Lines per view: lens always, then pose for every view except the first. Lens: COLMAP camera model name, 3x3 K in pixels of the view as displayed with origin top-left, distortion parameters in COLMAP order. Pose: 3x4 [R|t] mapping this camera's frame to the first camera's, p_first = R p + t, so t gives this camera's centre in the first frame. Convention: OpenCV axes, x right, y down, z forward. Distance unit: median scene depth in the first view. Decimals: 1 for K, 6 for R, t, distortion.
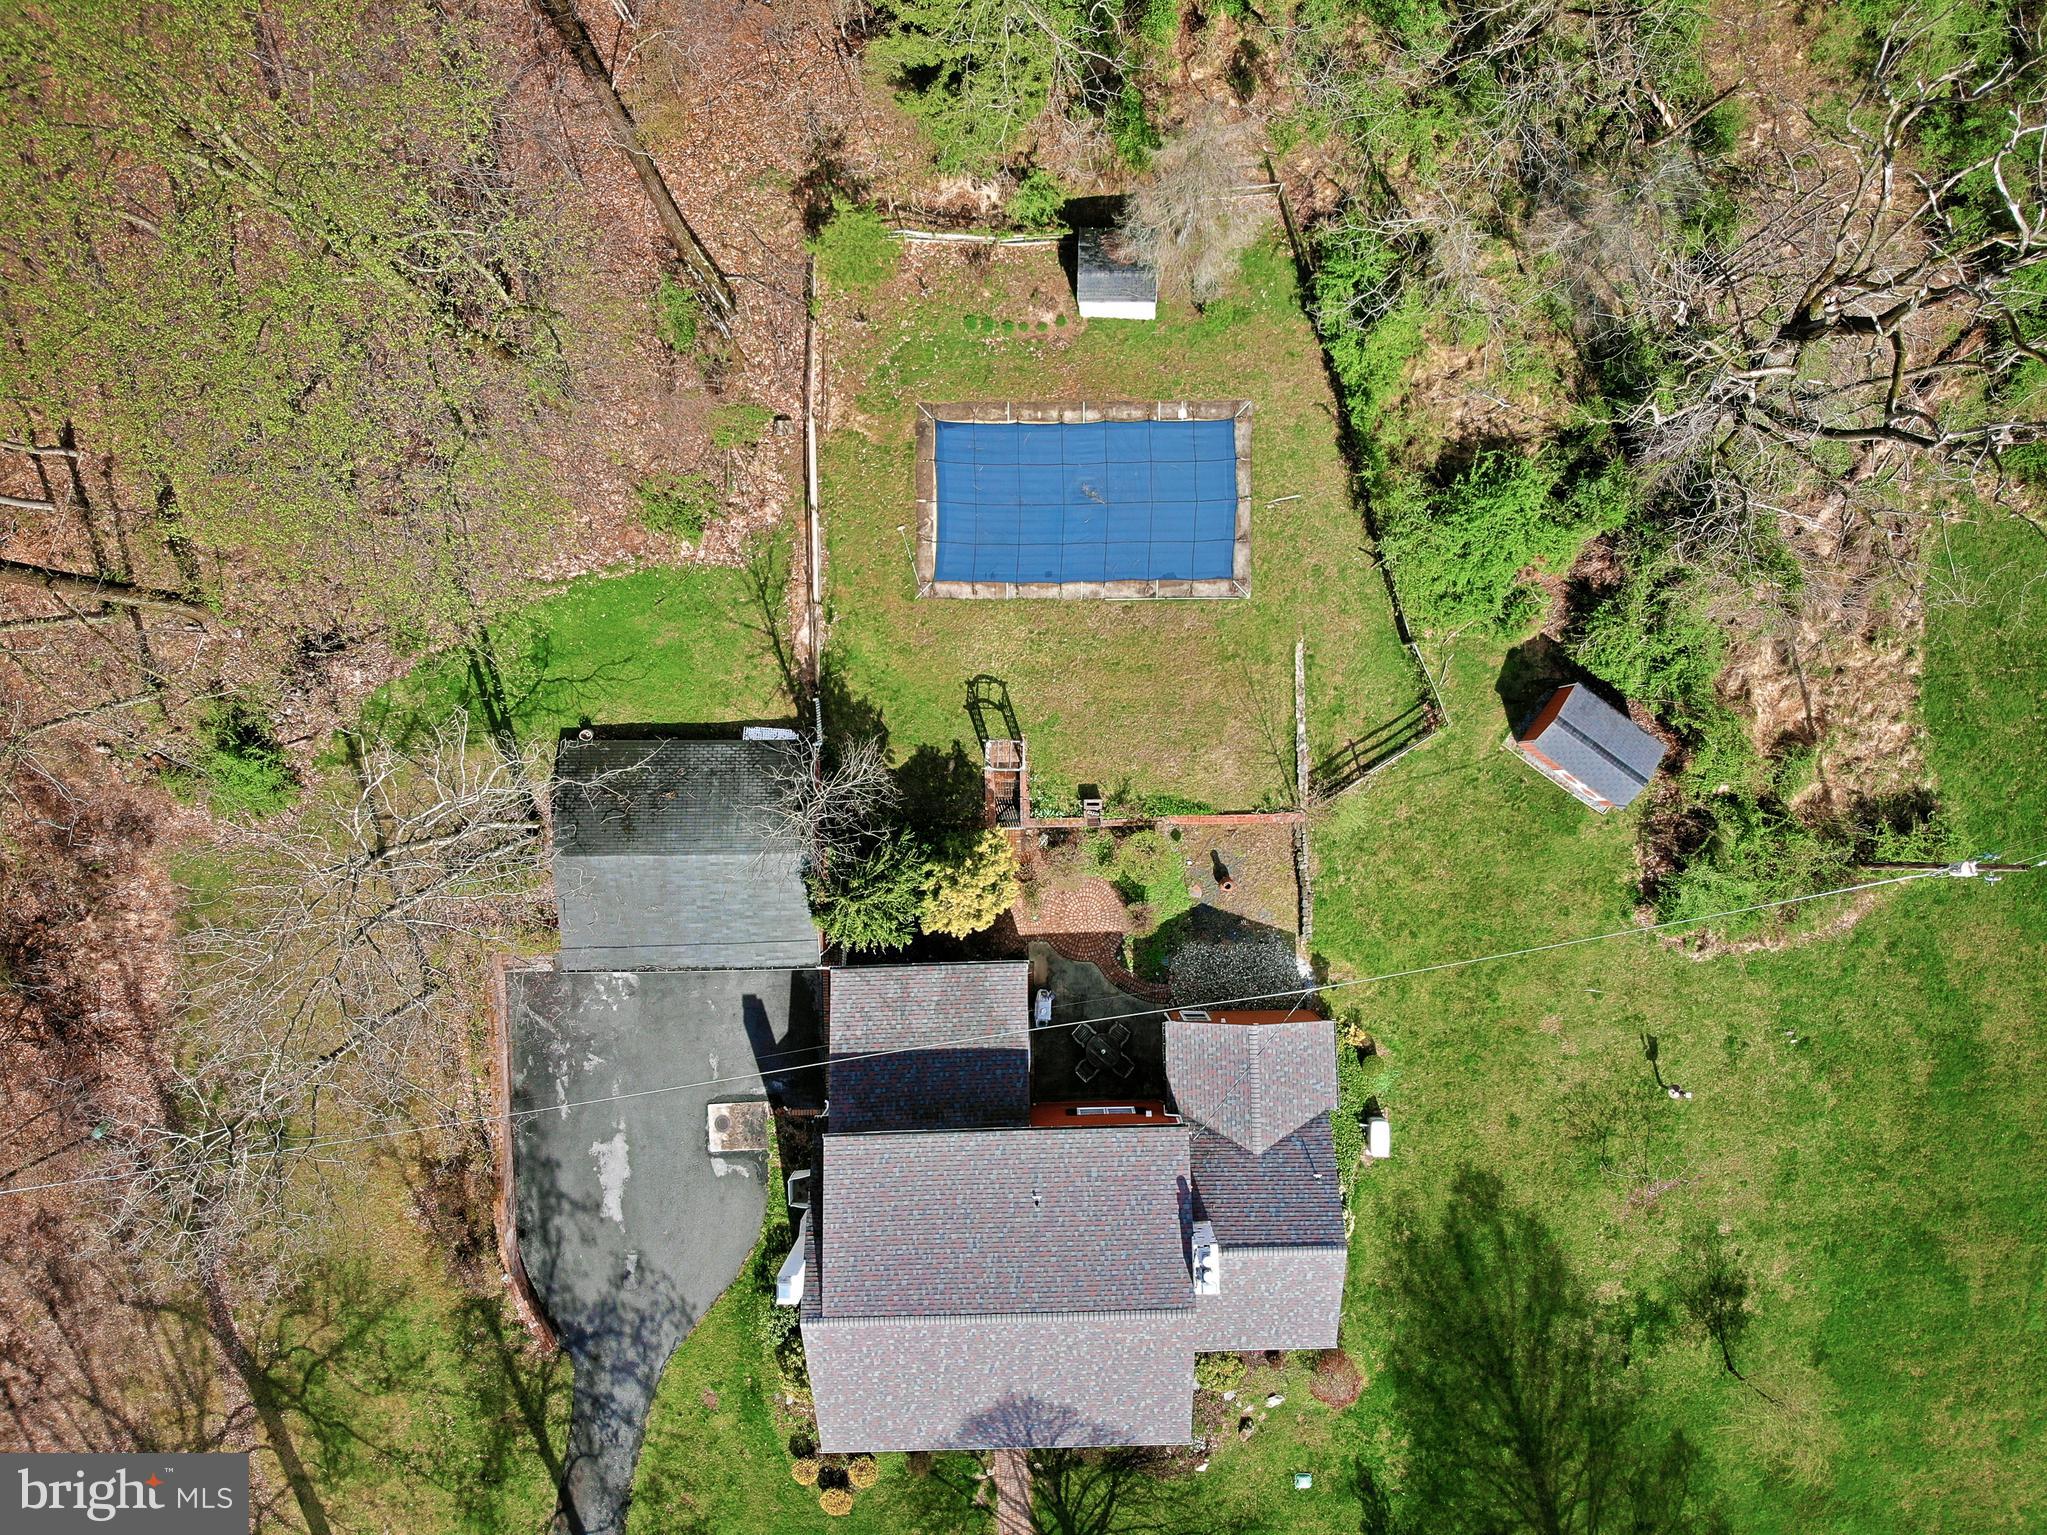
lens RADIAL K [[1515.6, 0, 1031.5], [0, 1515.6, 764.4], [0, 0, 1]] dist [0.205365, -0.386737]
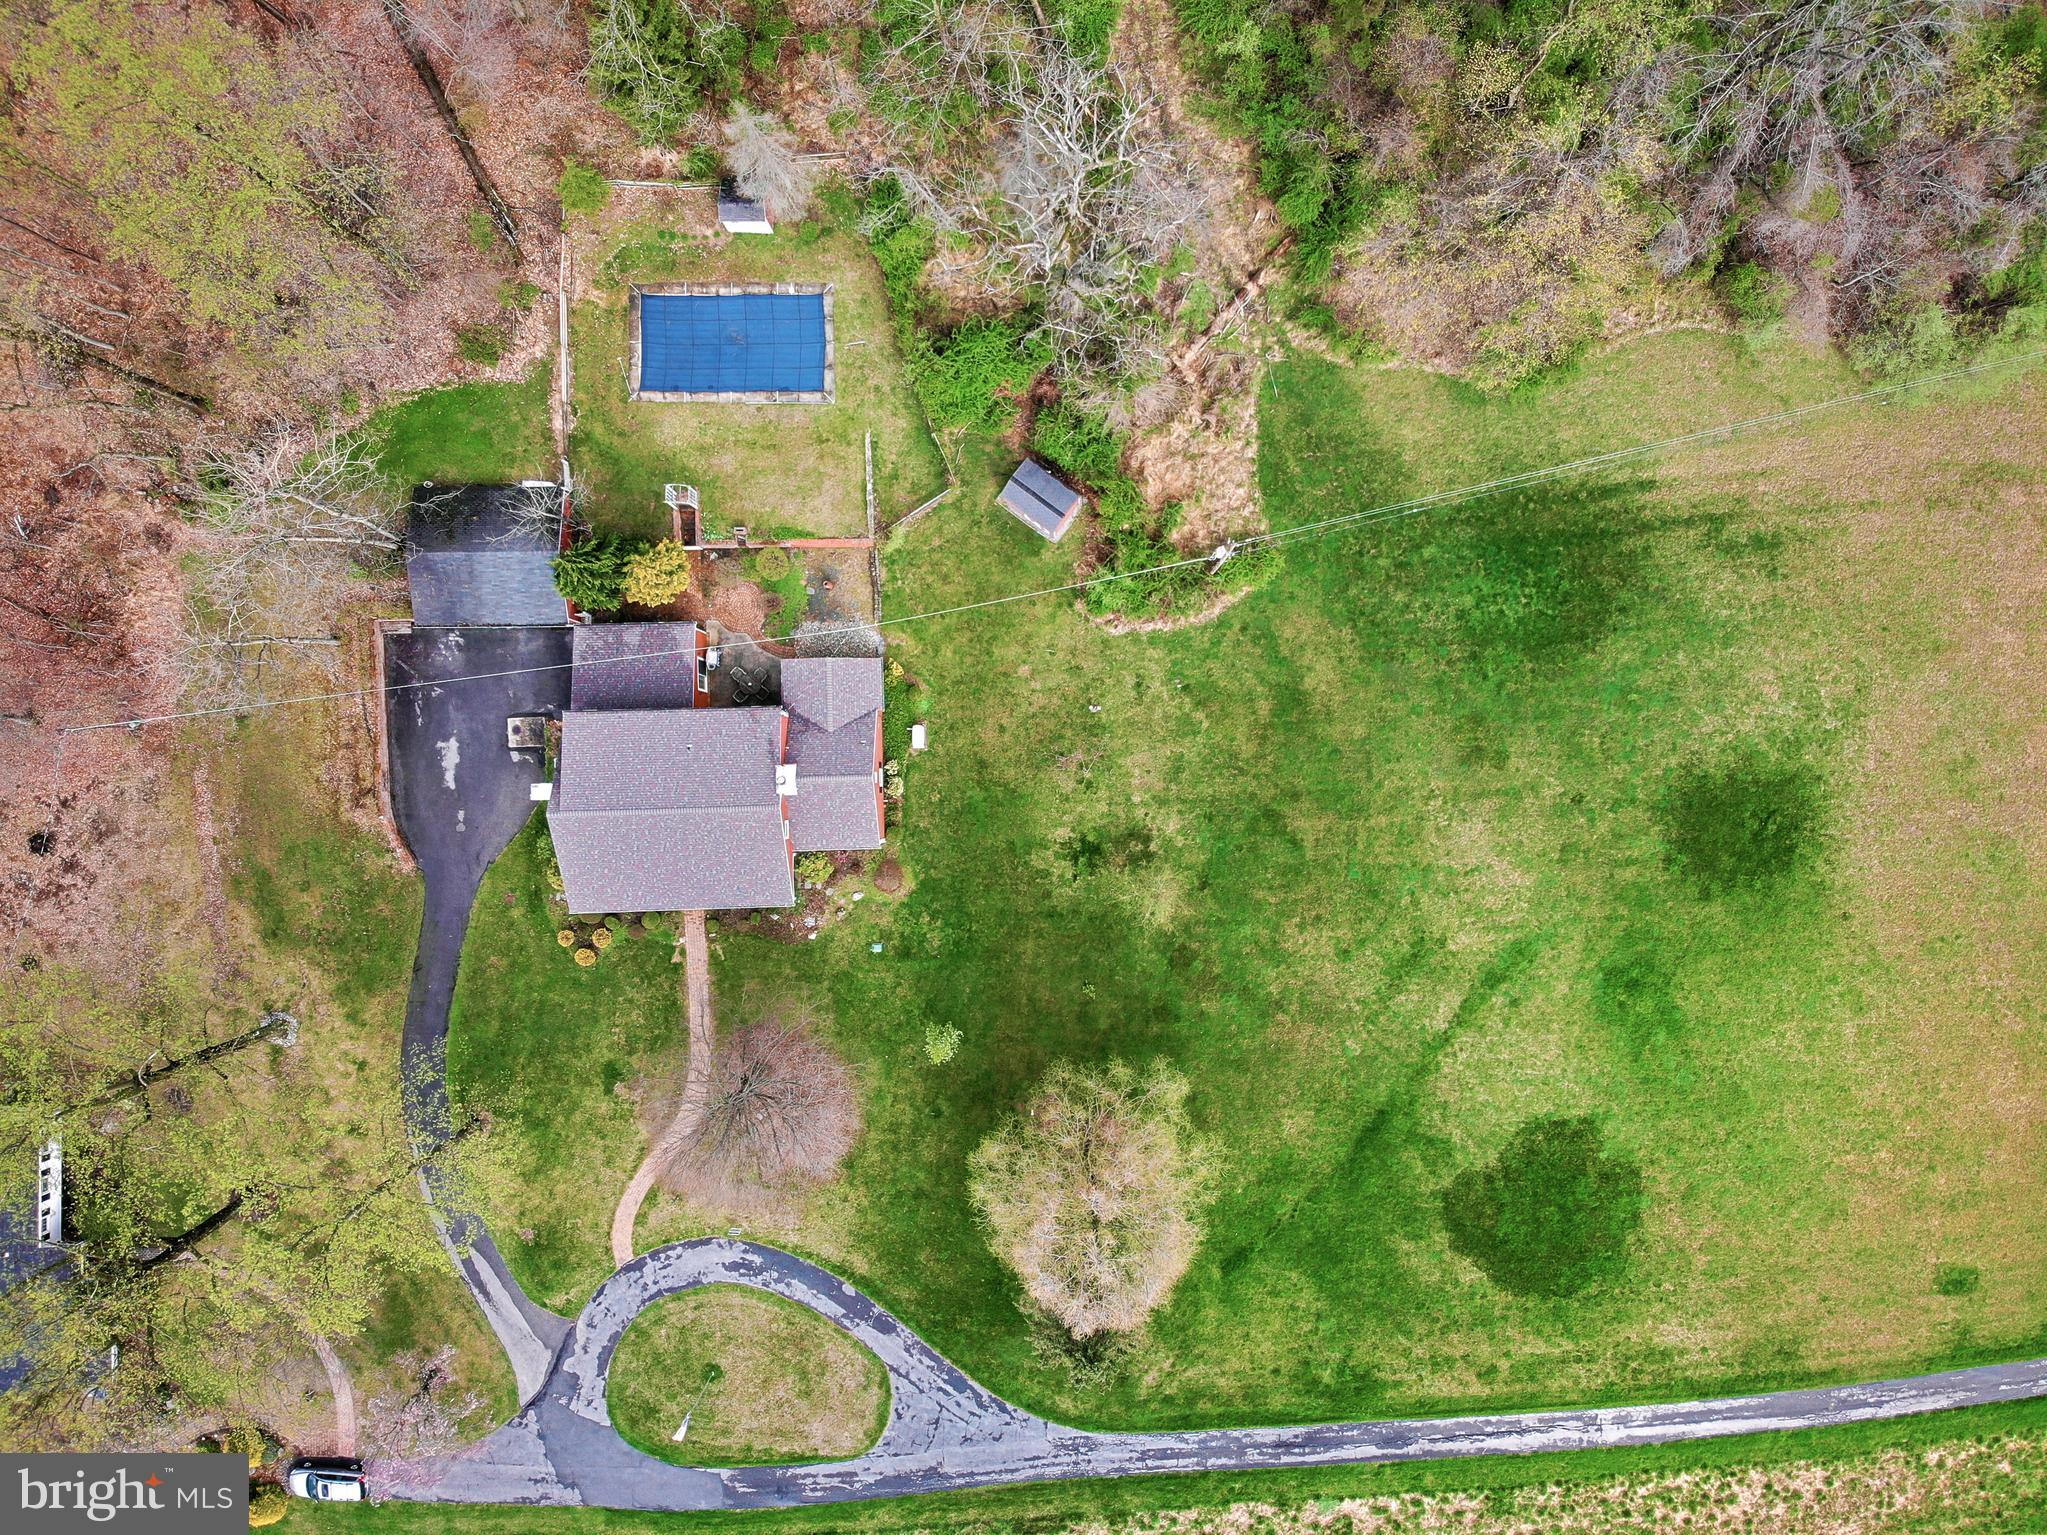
lens RADIAL K [[1509.3, 0, 1023.5], [0, 1509.3, 767.5], [0, 0, 1]] dist [0.058317, -0.163830]
pose [[0.999998, 0.001224, -0.001242, 0.348379], [-0.001228, 0.999995, -0.003065, 0.285788], [0.001238, 0.003067, 0.999995, -0.619559]]
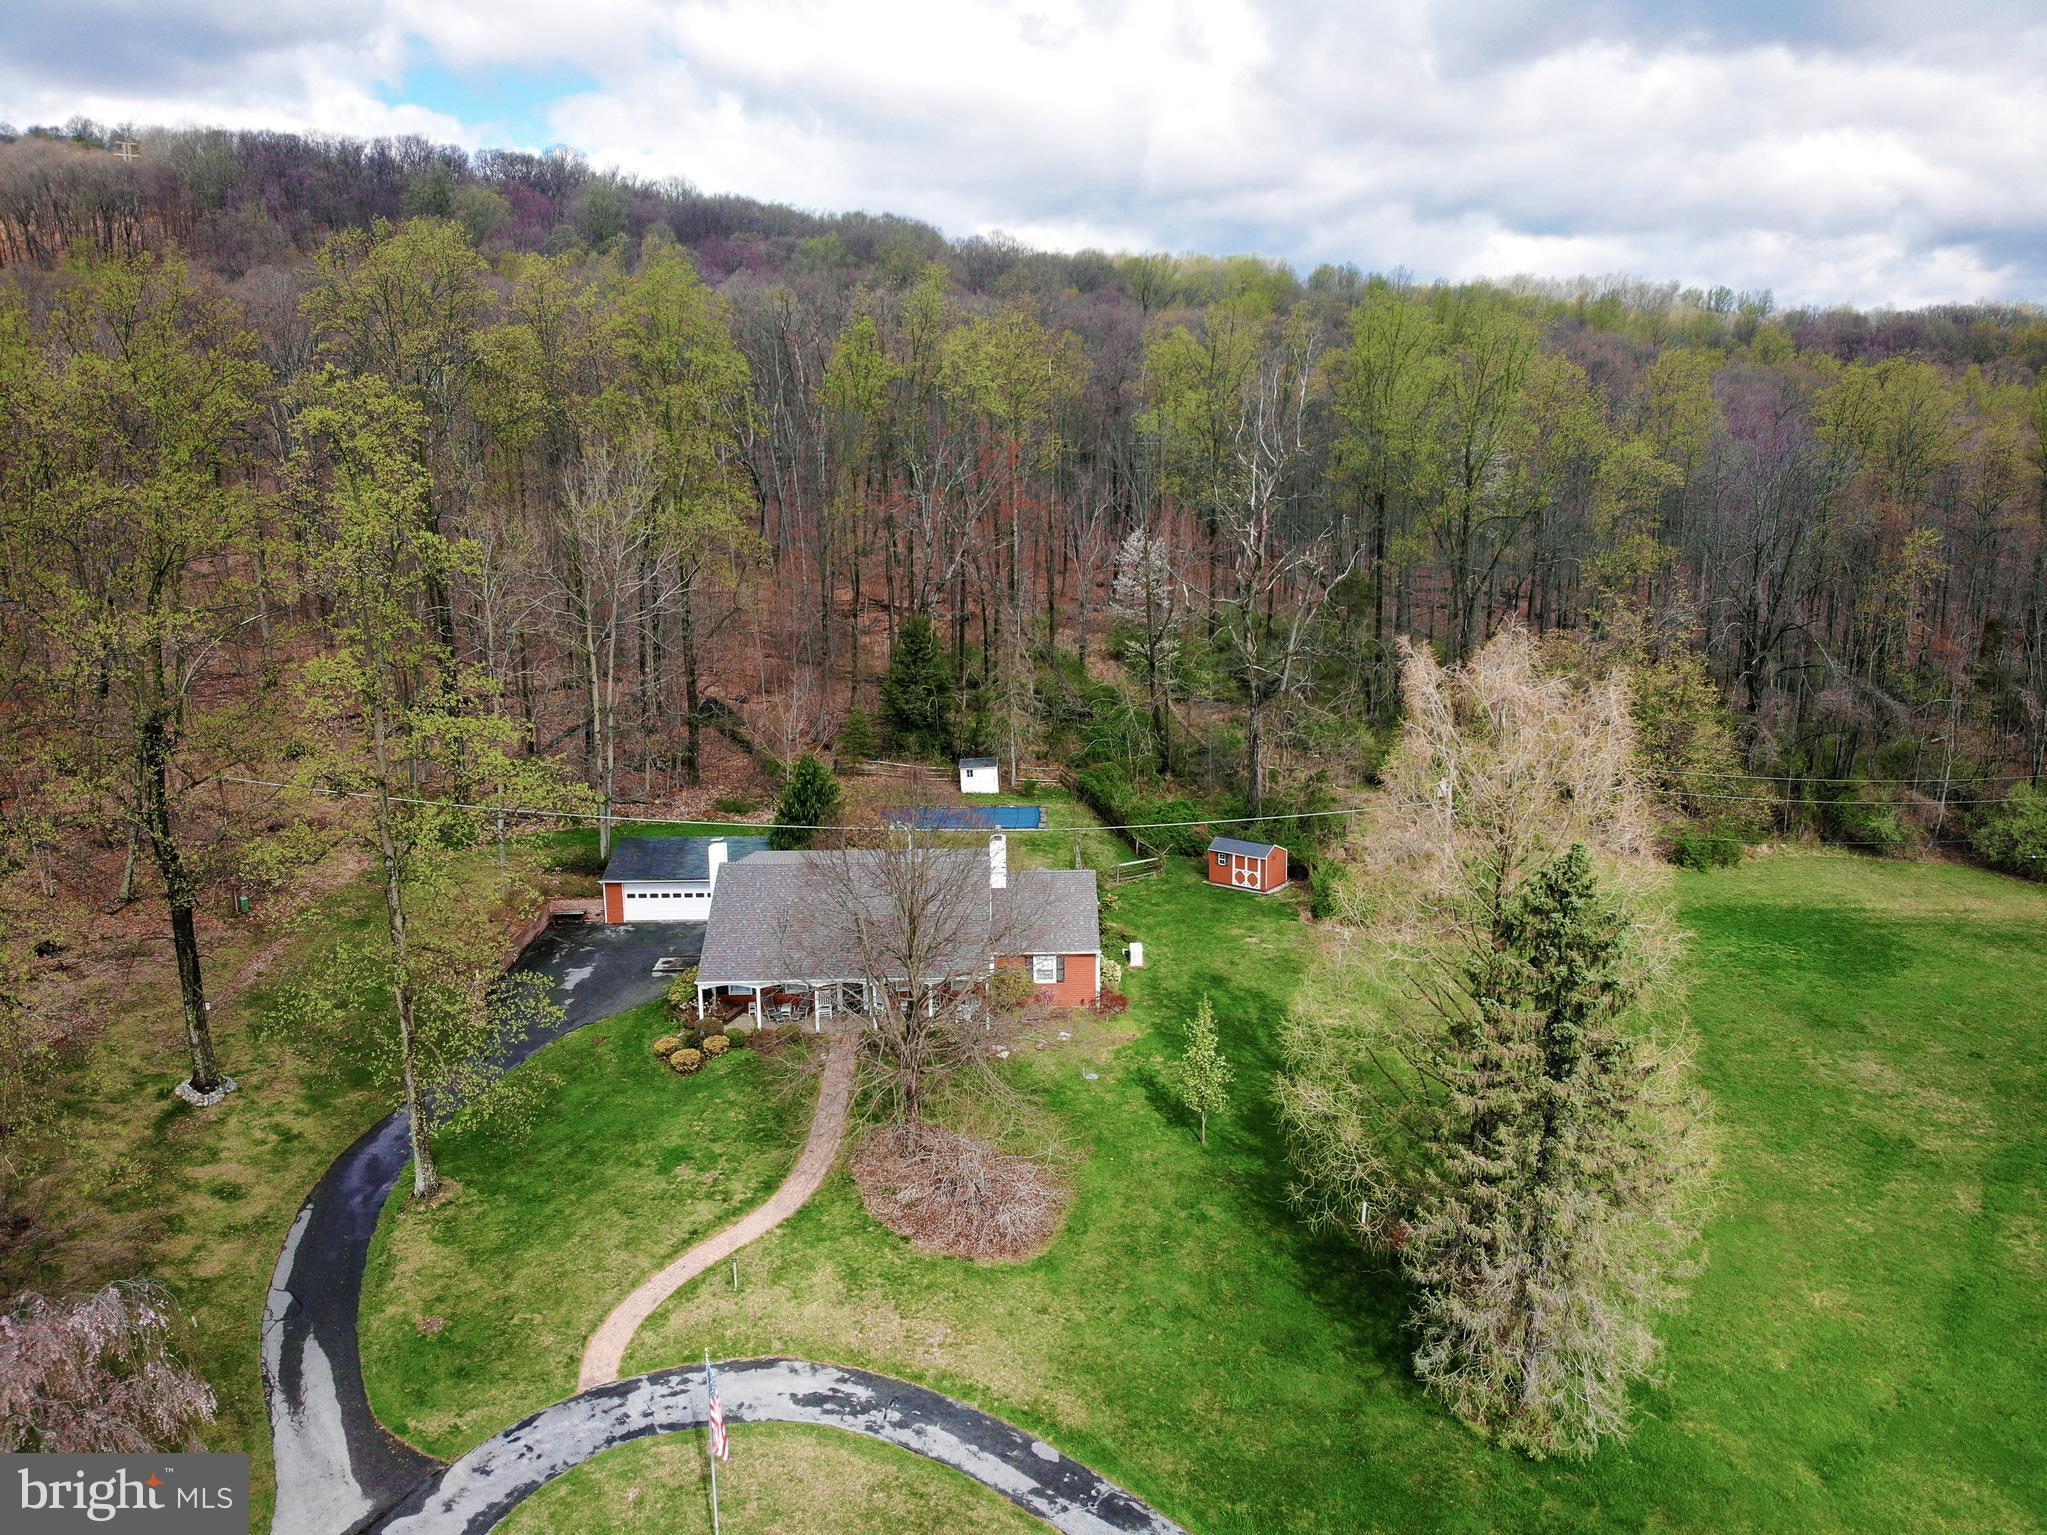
lens RADIAL K [[1509.3, 0, 1023.5], [0, 1509.3, 767.5], [0, 0, 1]] dist [0.058317, -0.163830]
pose [[0.999688, 0.018101, -0.017233, 0.145717], [-0.020522, 0.200981, -0.979380, 1.586645], [-0.014264, 0.979428, 0.201290, 0.573069]]
